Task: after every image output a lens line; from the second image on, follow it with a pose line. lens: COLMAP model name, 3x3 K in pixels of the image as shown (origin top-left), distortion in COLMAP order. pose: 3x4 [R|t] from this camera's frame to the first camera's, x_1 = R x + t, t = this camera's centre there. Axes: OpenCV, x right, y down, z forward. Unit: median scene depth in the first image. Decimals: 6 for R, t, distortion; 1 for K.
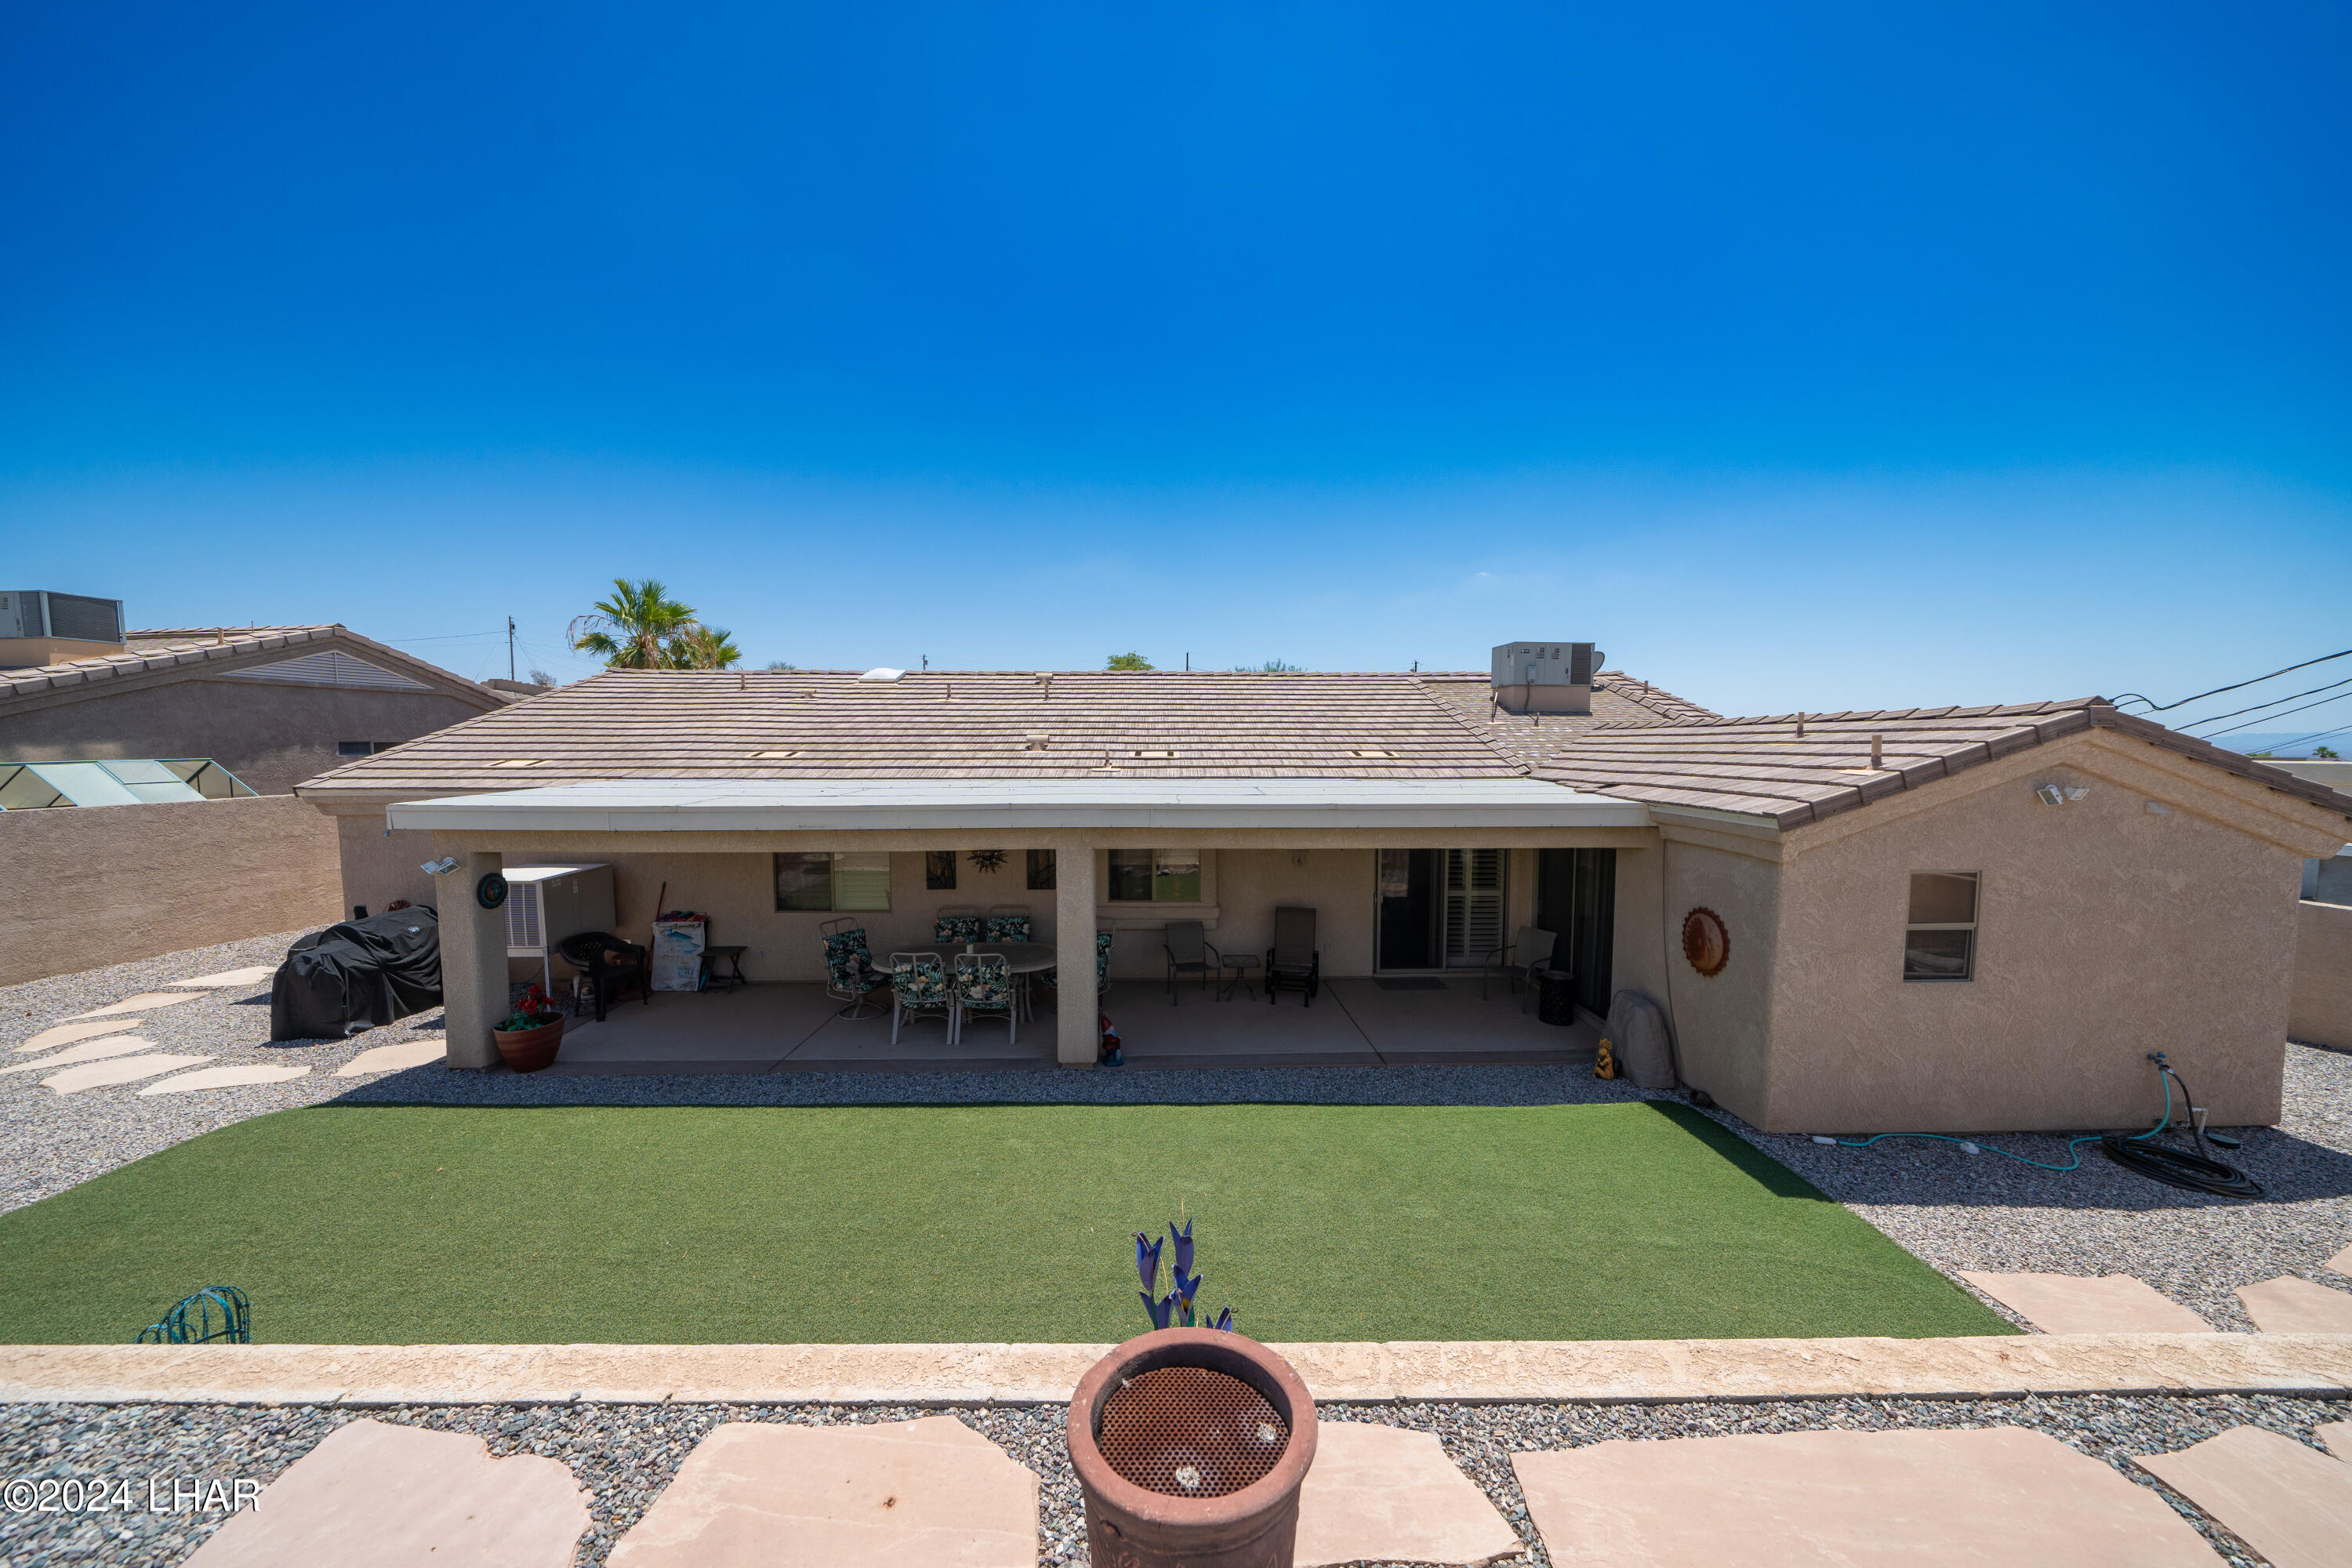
lens RADIAL K [[801.1, 0, 1171.3], [0, 801.1, 771.4], [0, 0, 1]] dist [-0.005210, 0.000372]
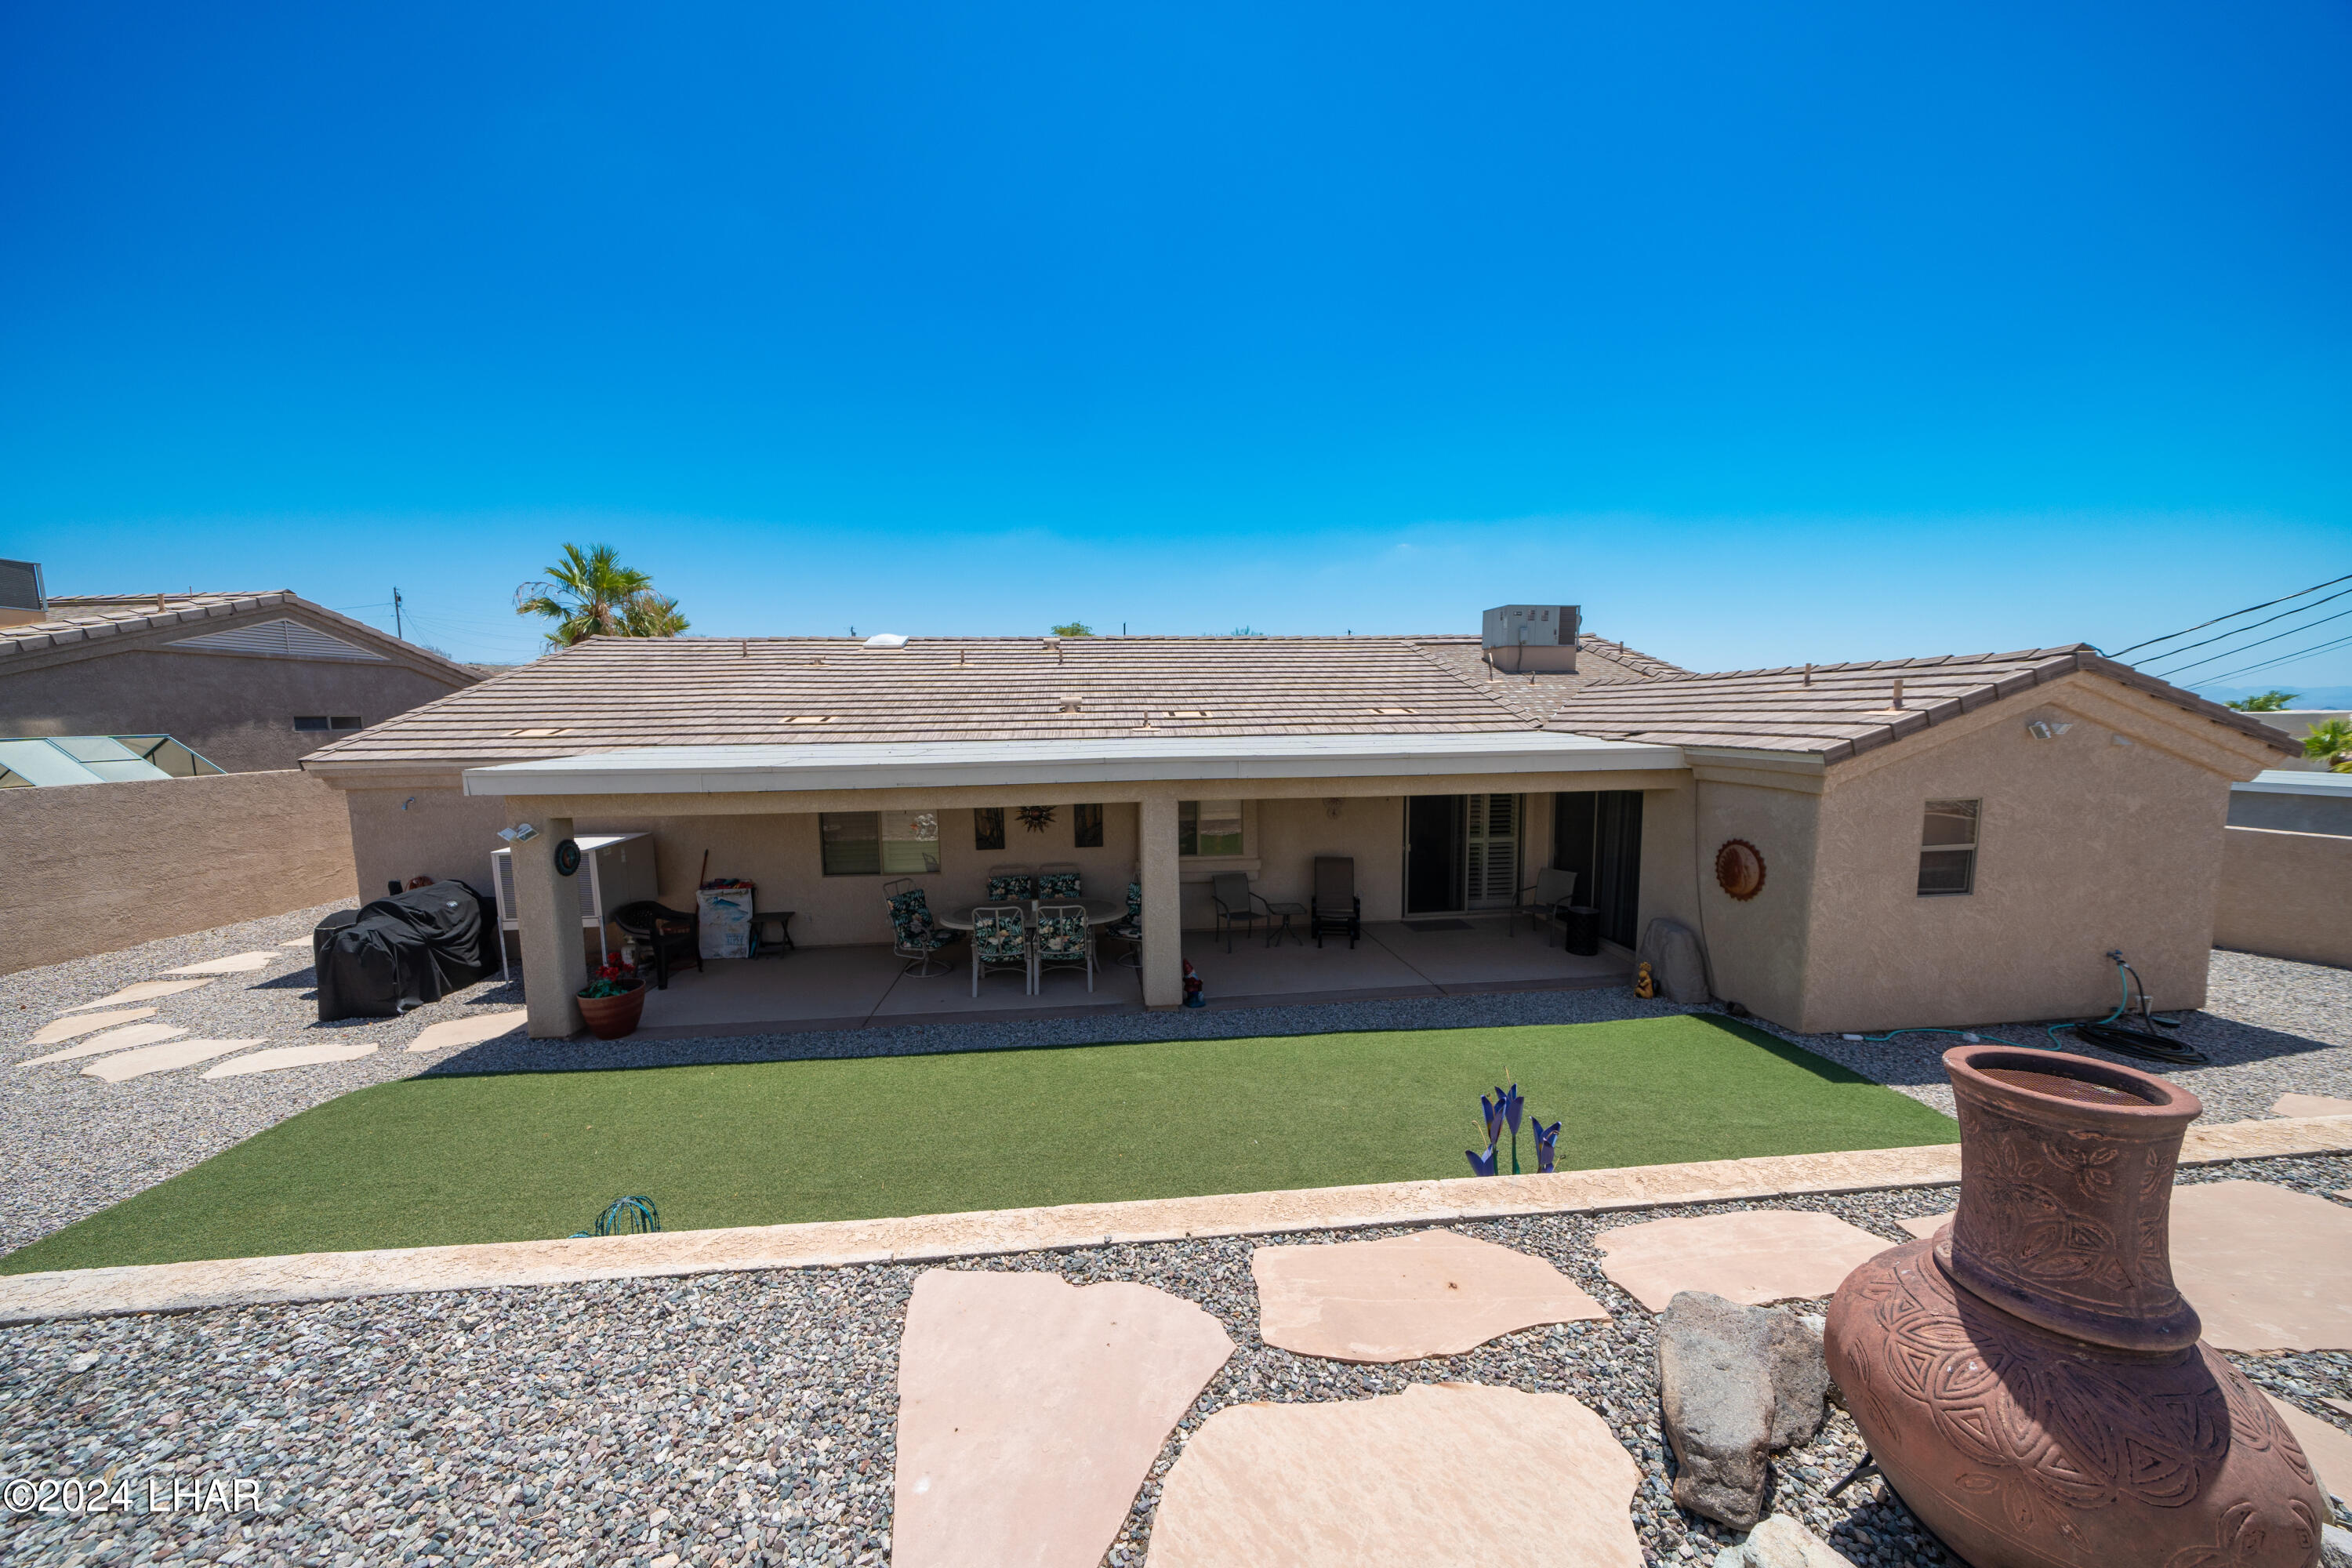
lens RADIAL K [[801.1, 0, 1159.9], [0, 801.1, 771.5], [0, 0, 1]] dist [-0.005210, 0.000372]
pose [[0.996509, -0.019947, 0.081073, -0.203163], [0.017090, 0.999214, 0.035779, 0.021166], [-0.081723, -0.034268, 0.996066, -0.032164]]
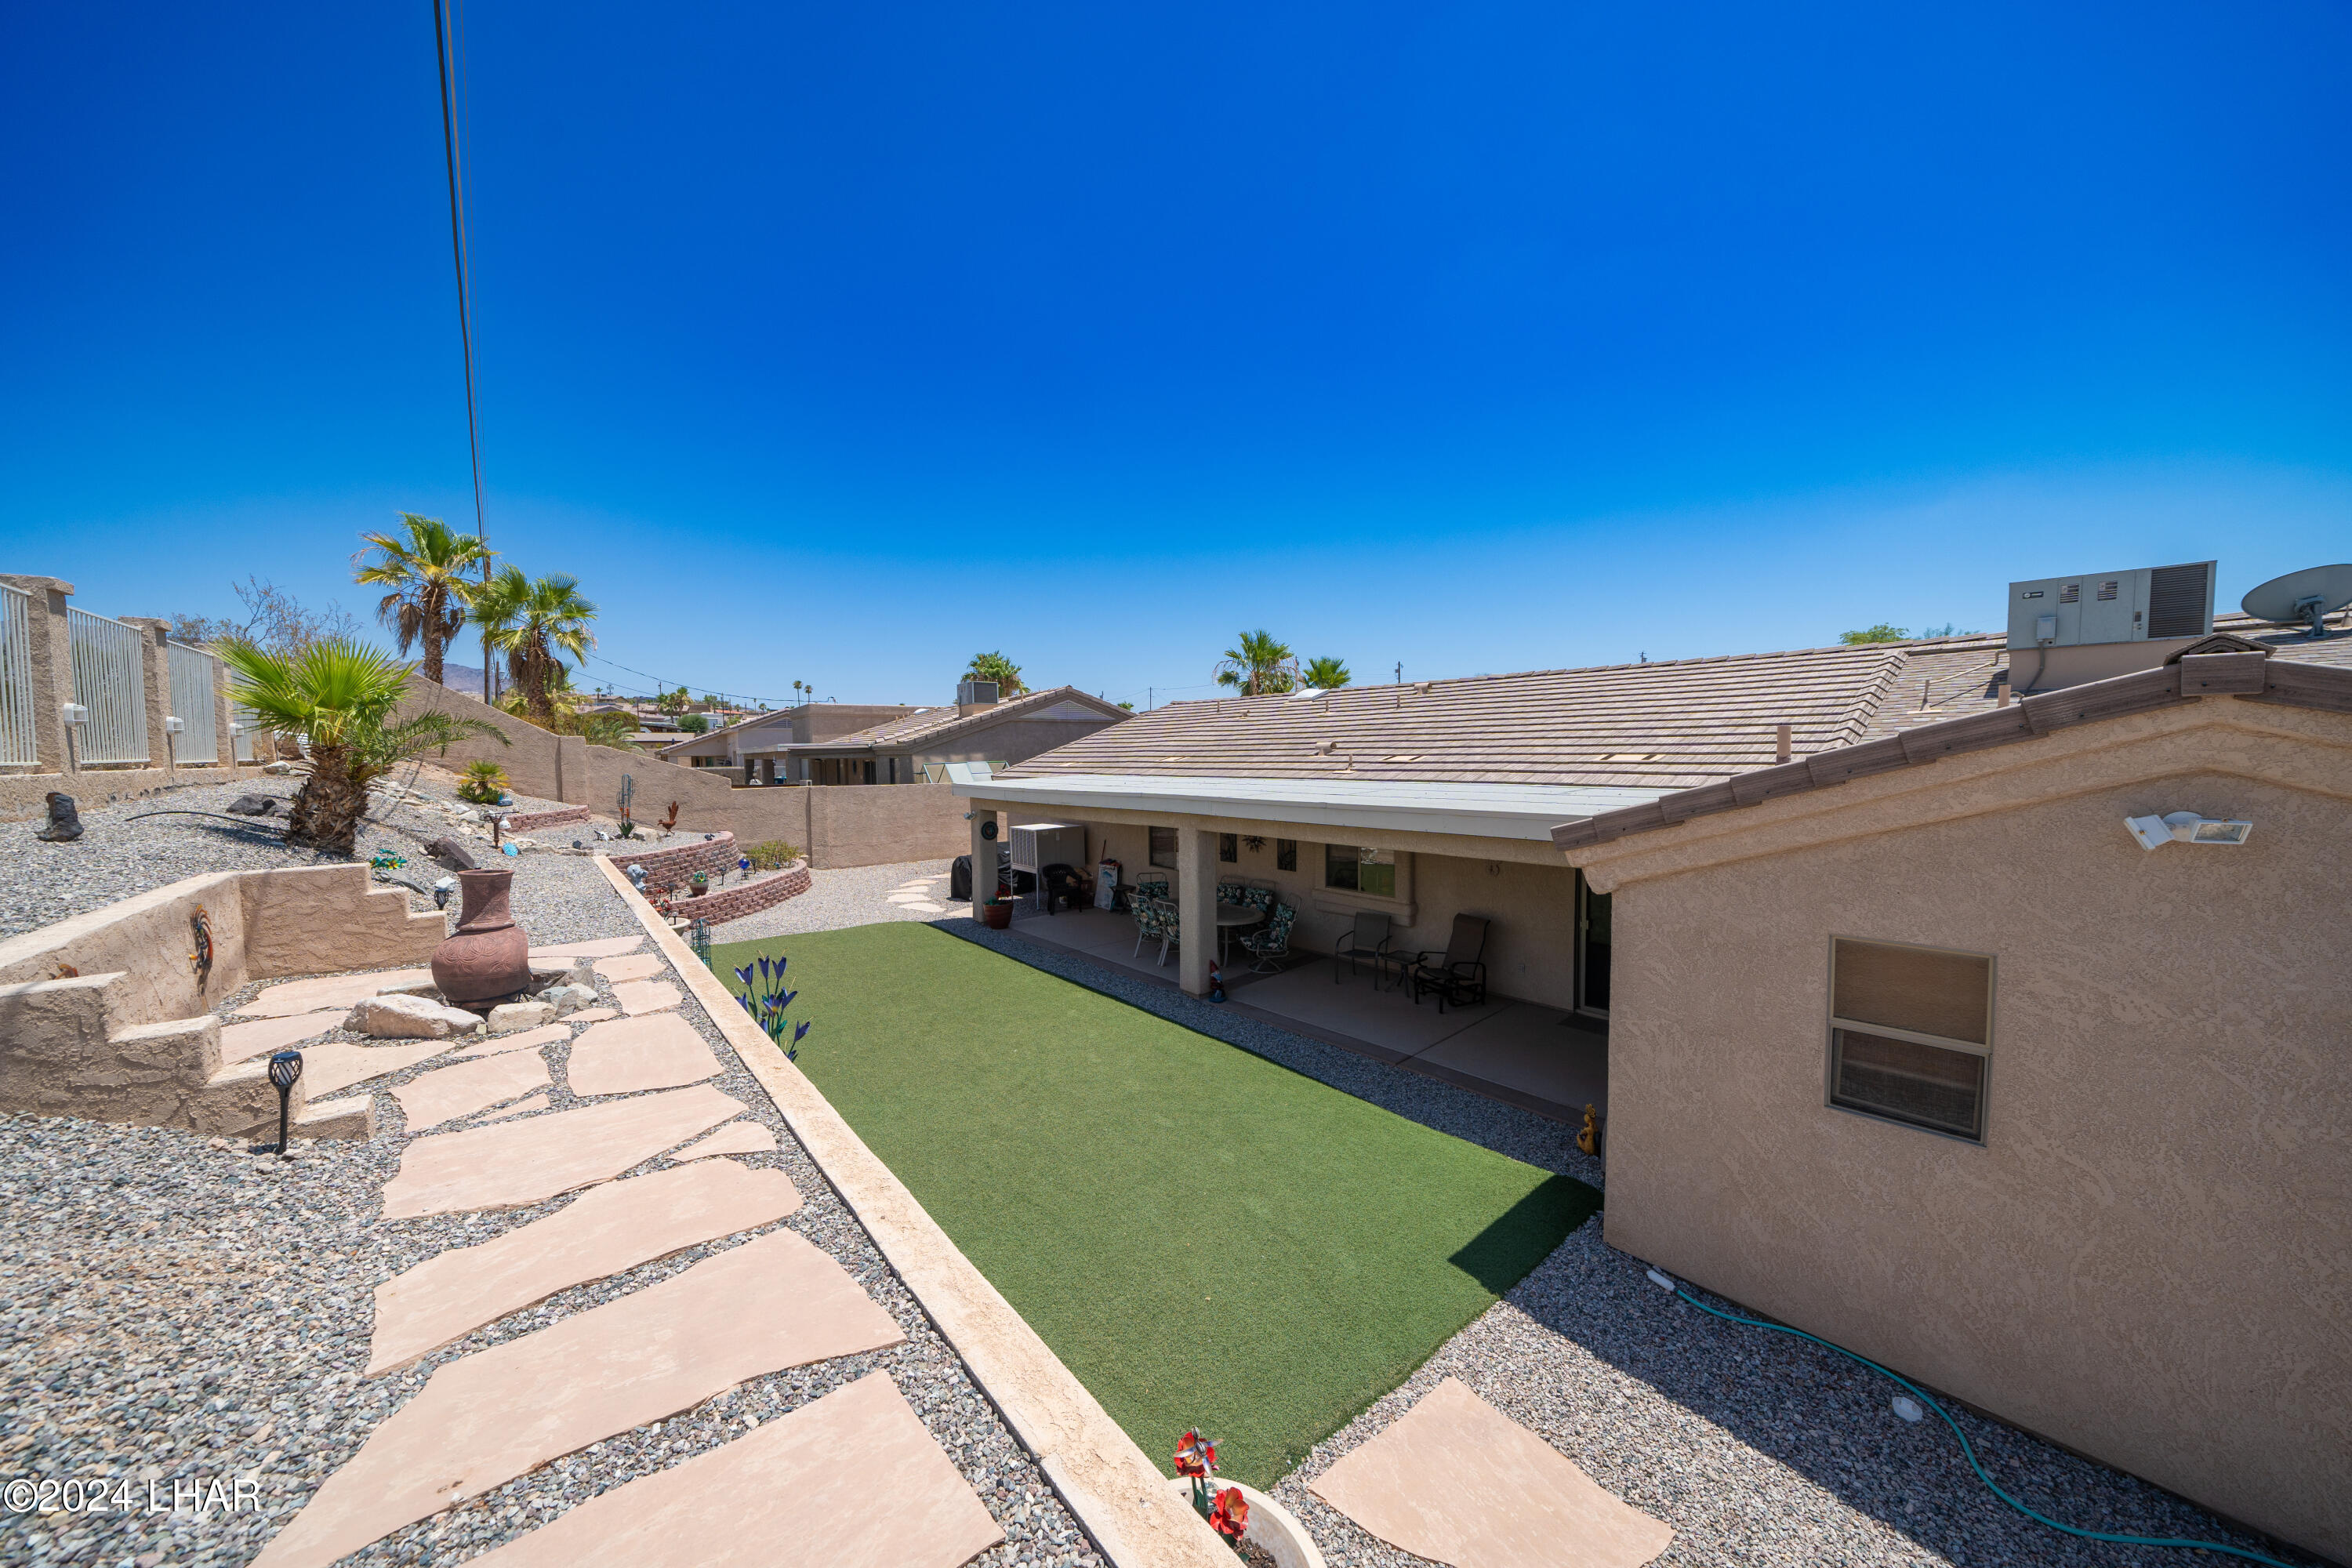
lens RADIAL K [[801.1, 0, 1177.0], [0, 801.1, 763.0], [0, 0, 1]] dist [-0.005210, 0.000372]
pose [[0.628788, 0.003196, -0.777570, 0.895798], [-0.017782, 0.999789, -0.010271, 0.001643], [0.777373, 0.020285, 0.628712, 0.147648]]
